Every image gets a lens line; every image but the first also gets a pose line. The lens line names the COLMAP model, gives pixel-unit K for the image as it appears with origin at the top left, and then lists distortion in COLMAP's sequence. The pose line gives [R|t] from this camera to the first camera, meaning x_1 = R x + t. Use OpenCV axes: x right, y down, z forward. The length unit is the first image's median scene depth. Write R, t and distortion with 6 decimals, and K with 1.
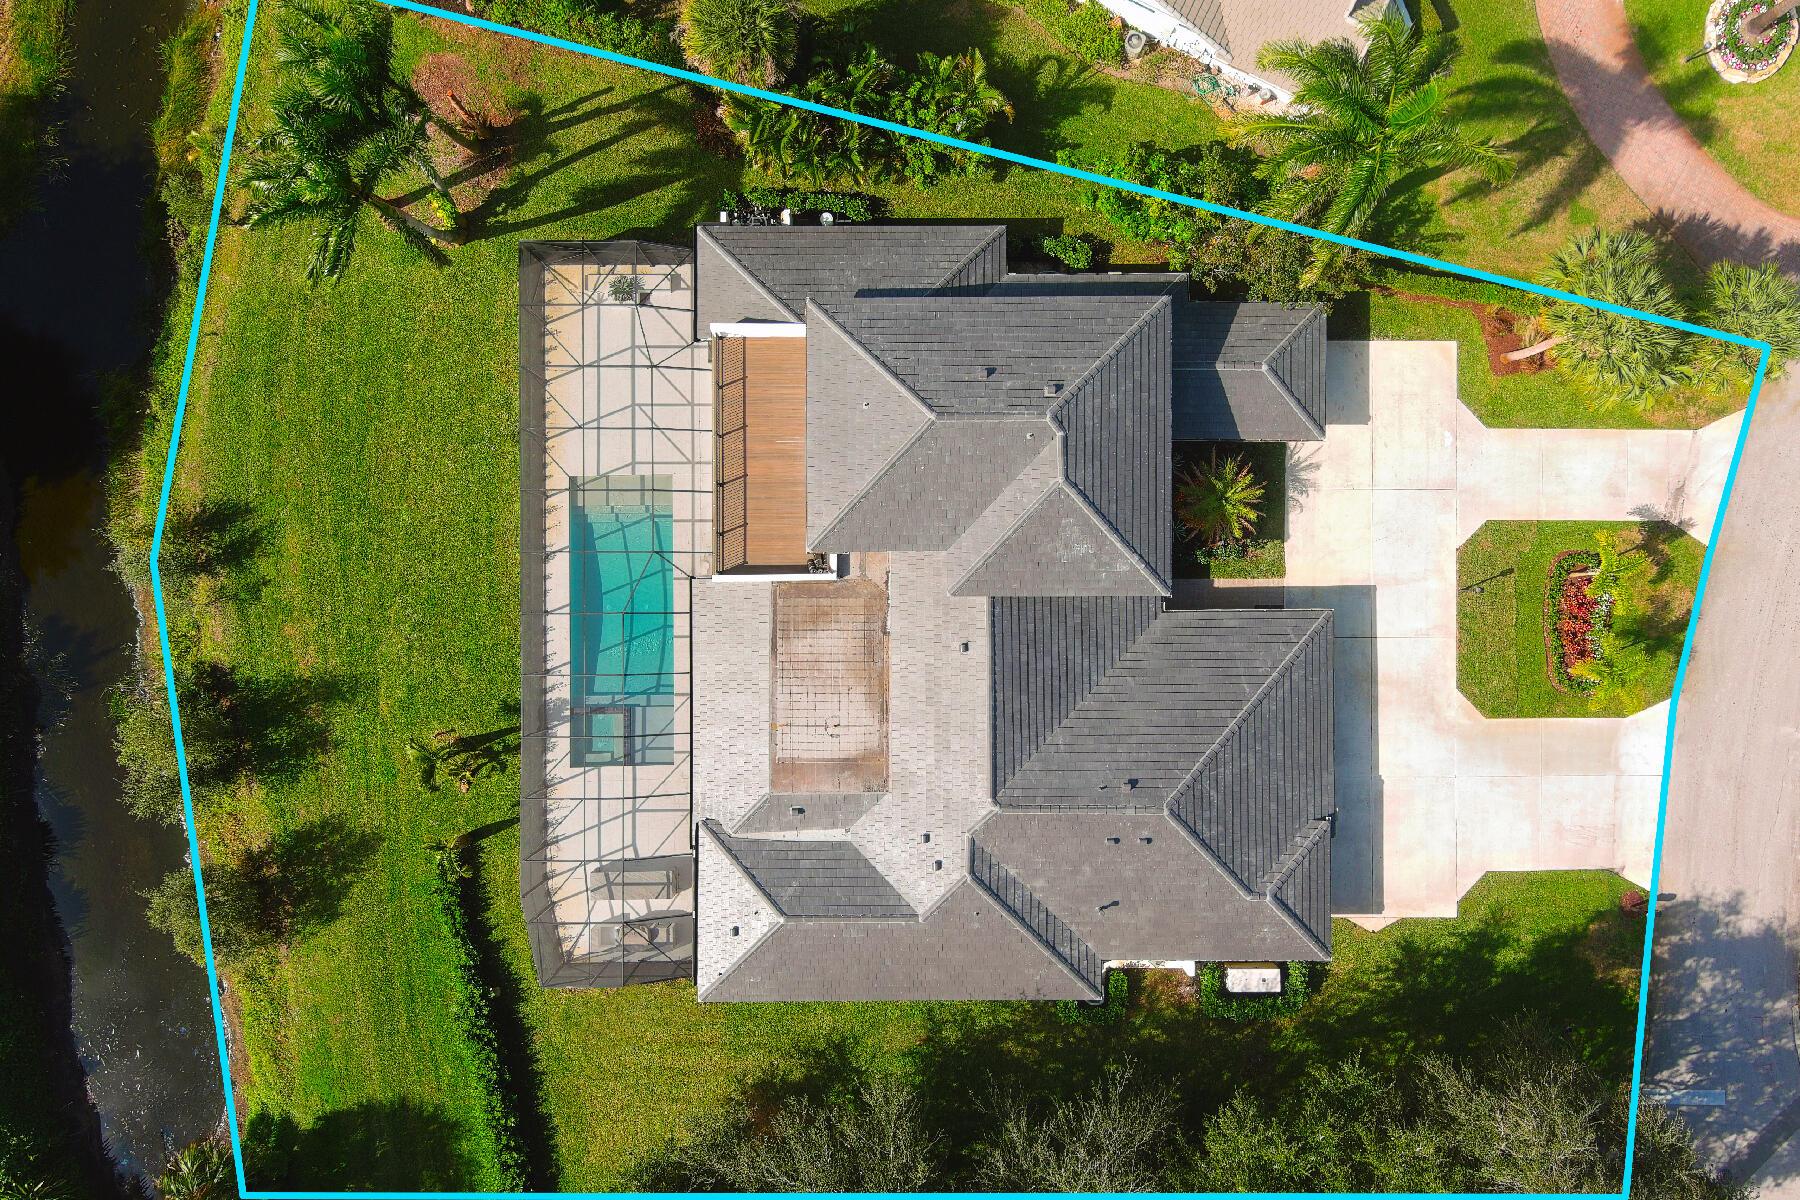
lens RADIAL K [[1519.0, 0, 860.3], [0, 1519.0, 628.2], [0, 0, 1]] dist [-0.004380, 0.001160]
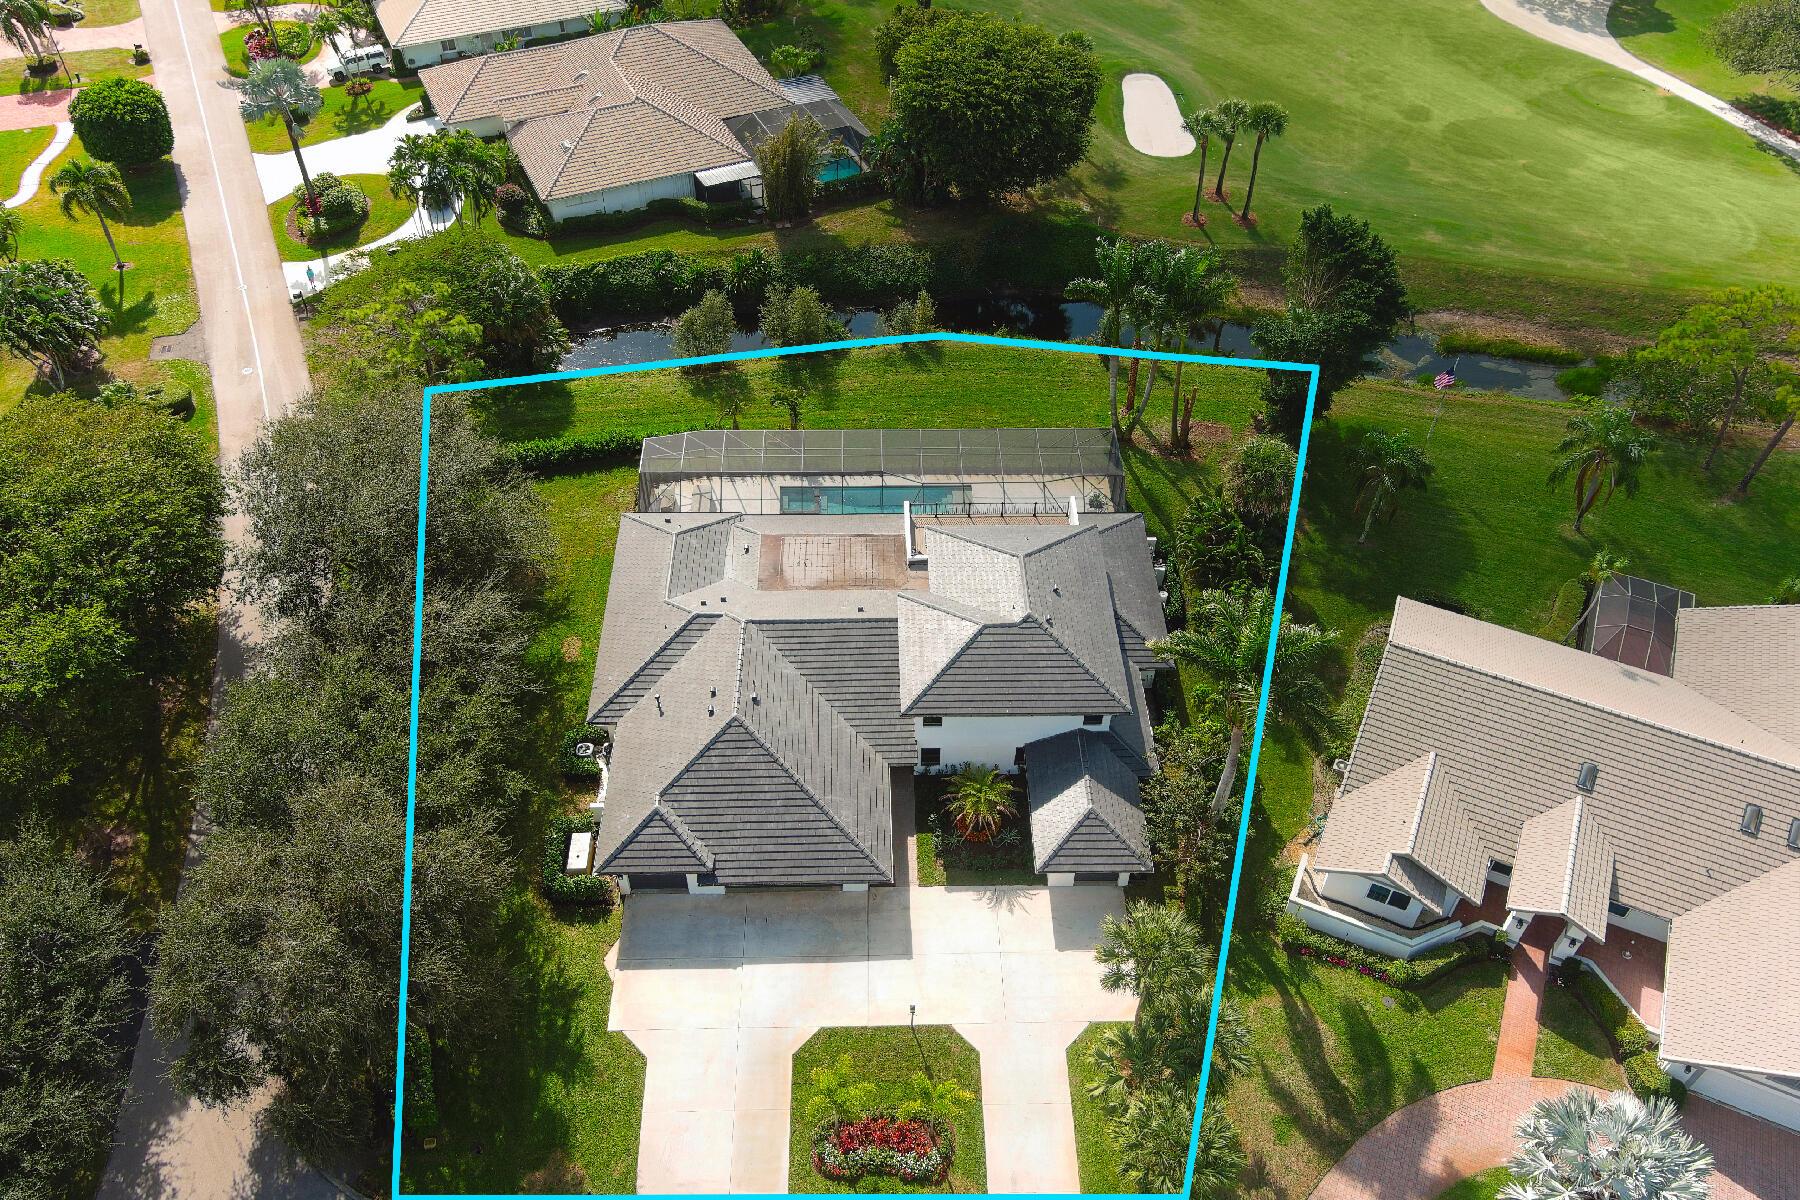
lens RADIAL K [[1519.0, 0, 860.3], [0, 1519.0, 628.2], [0, 0, 1]] dist [-0.004380, 0.001160]
pose [[0.001894, 0.694353, -0.719633, 0.984522], [-0.999949, -0.005790, -0.008219, 0.021970], [-0.009874, 0.719612, 0.694306, 0.044983]]
